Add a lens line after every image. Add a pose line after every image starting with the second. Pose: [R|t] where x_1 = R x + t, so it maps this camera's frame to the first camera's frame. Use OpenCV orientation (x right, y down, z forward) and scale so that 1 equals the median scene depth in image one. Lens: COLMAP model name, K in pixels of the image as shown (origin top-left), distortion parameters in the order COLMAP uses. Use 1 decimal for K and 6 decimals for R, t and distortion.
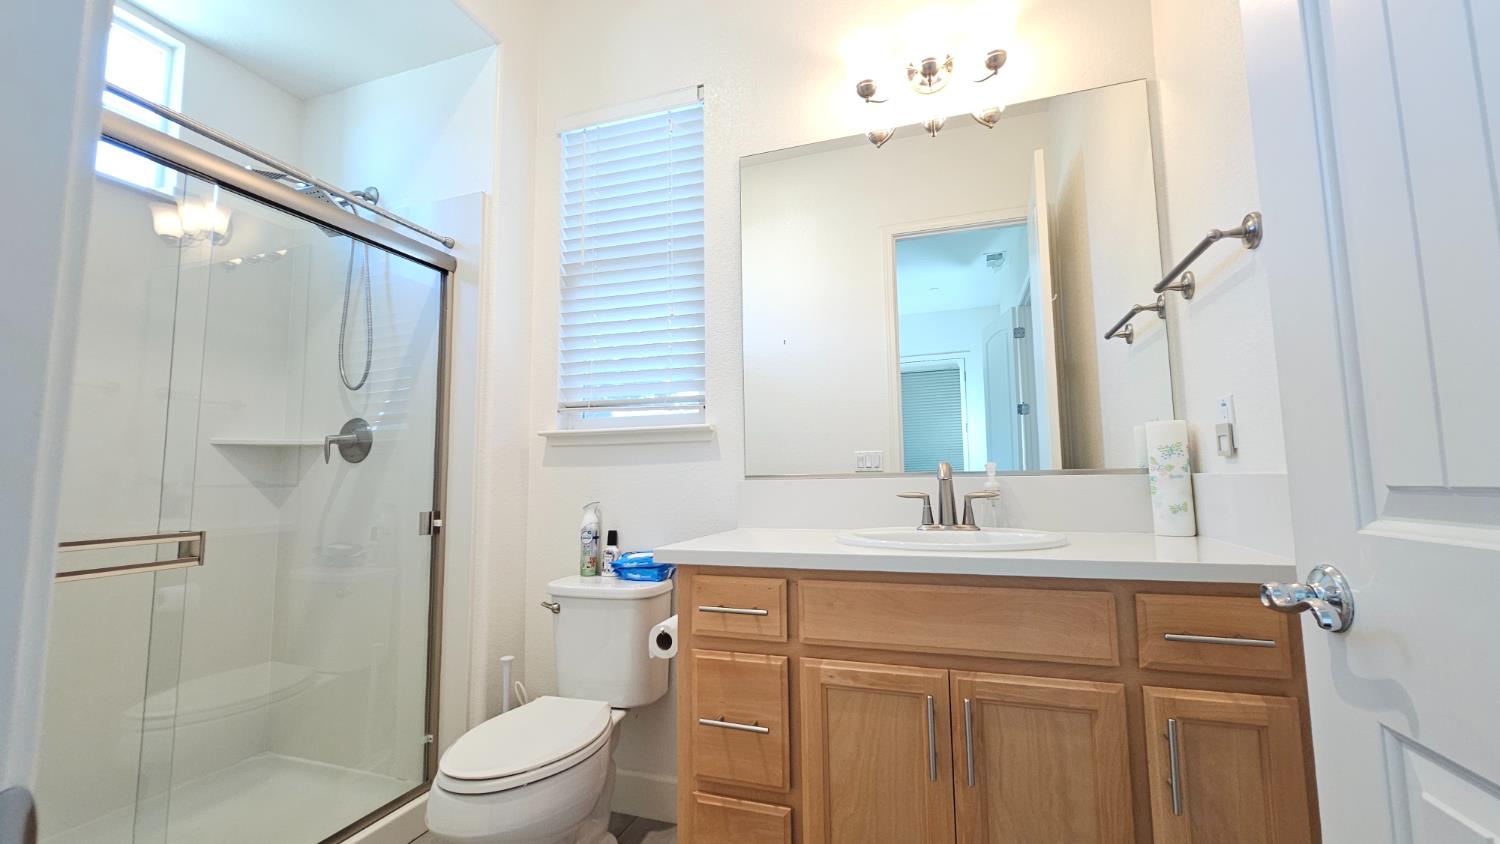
lens RADIAL K [[610.4, 0, 750.0], [0, 610.4, 422.0], [0, 0, 1]] dist [-0.002154, -0.000802]
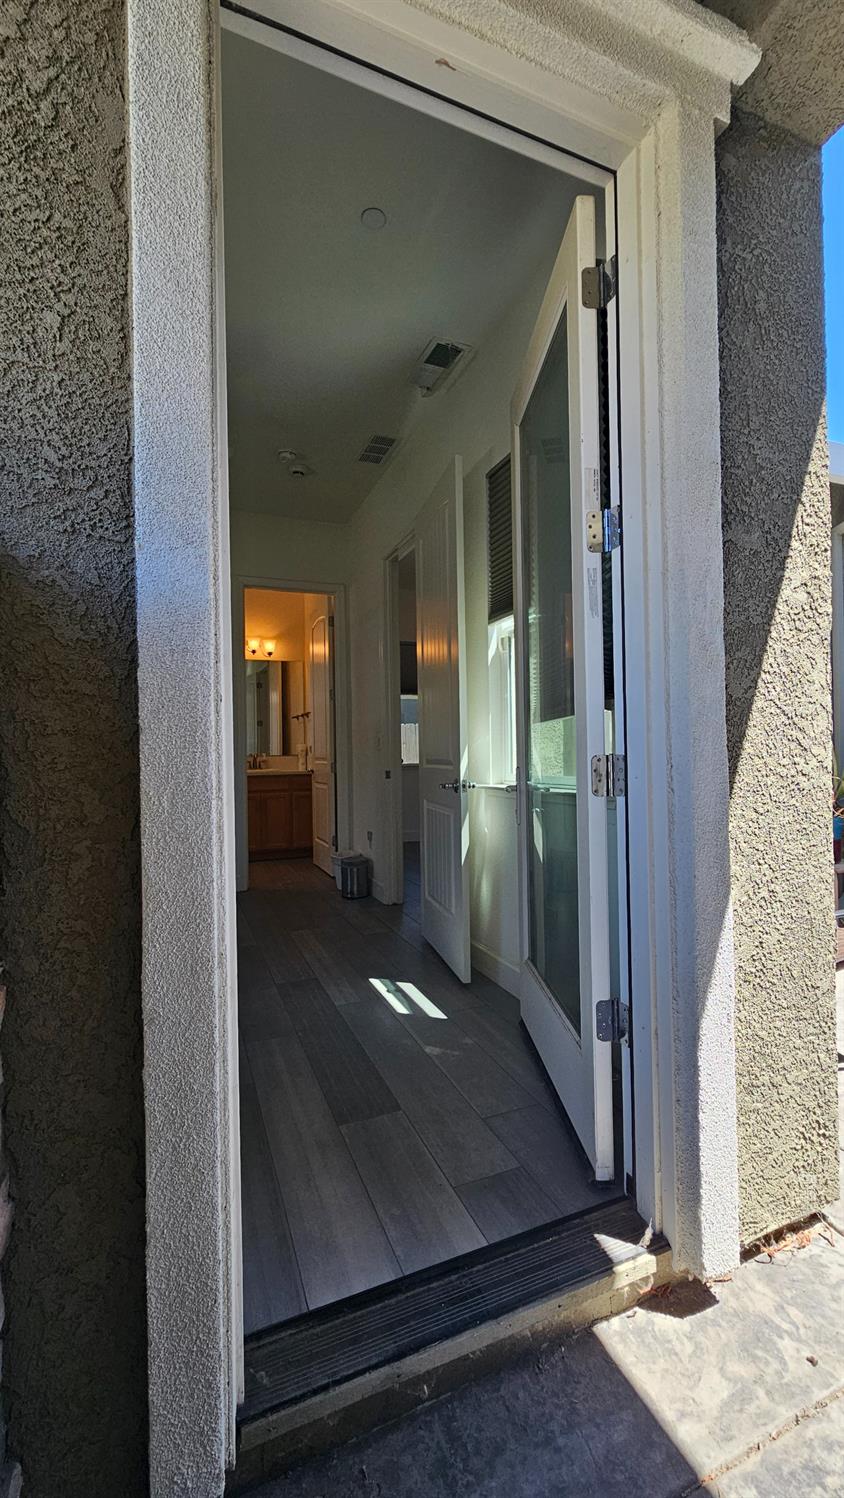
lens RADIAL K [[609.6, 0, 422.0], [0, 609.6, 749.0], [0, 0, 1]] dist [-0.002154, -0.000802]
pose [[0.772611, 0.001935, 0.634877, -1.551605], [-0.052982, 0.996704, 0.061438, -0.302669], [-0.632666, -0.081105, 0.770166, -3.136839]]
